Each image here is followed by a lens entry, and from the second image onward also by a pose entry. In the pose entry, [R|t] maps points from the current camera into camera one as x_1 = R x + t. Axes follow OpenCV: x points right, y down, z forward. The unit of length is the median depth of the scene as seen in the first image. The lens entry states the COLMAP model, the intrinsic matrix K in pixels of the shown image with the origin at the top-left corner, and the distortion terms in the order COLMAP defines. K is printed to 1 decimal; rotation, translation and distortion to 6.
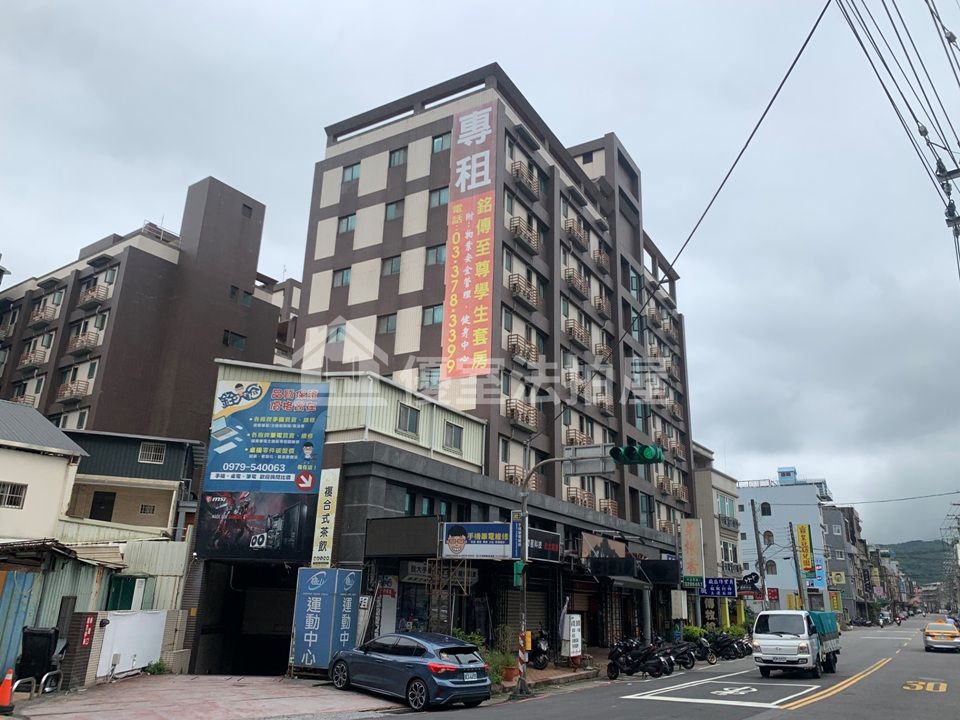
lens RADIAL K [[727.5, 0, 480.0], [0, 727.5, 360.0], [0, 0, 1]] dist [0.021584, -0.004003]
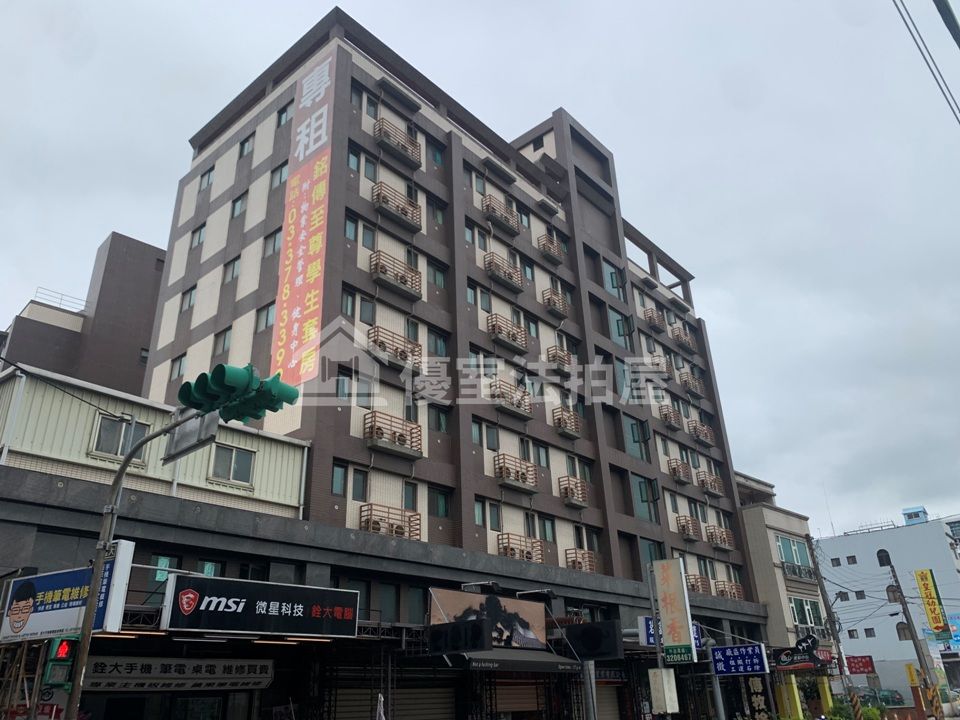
lens RADIAL K [[744.4, 0, 486.0], [0, 744.4, 348.5], [0, 0, 1]] dist [0.005714, -0.002230]
pose [[0.983640, -0.139060, -0.114516, 0.191097], [0.122736, 0.982655, -0.139017, 0.082690], [0.131861, 0.122688, 0.983646, 0.219818]]
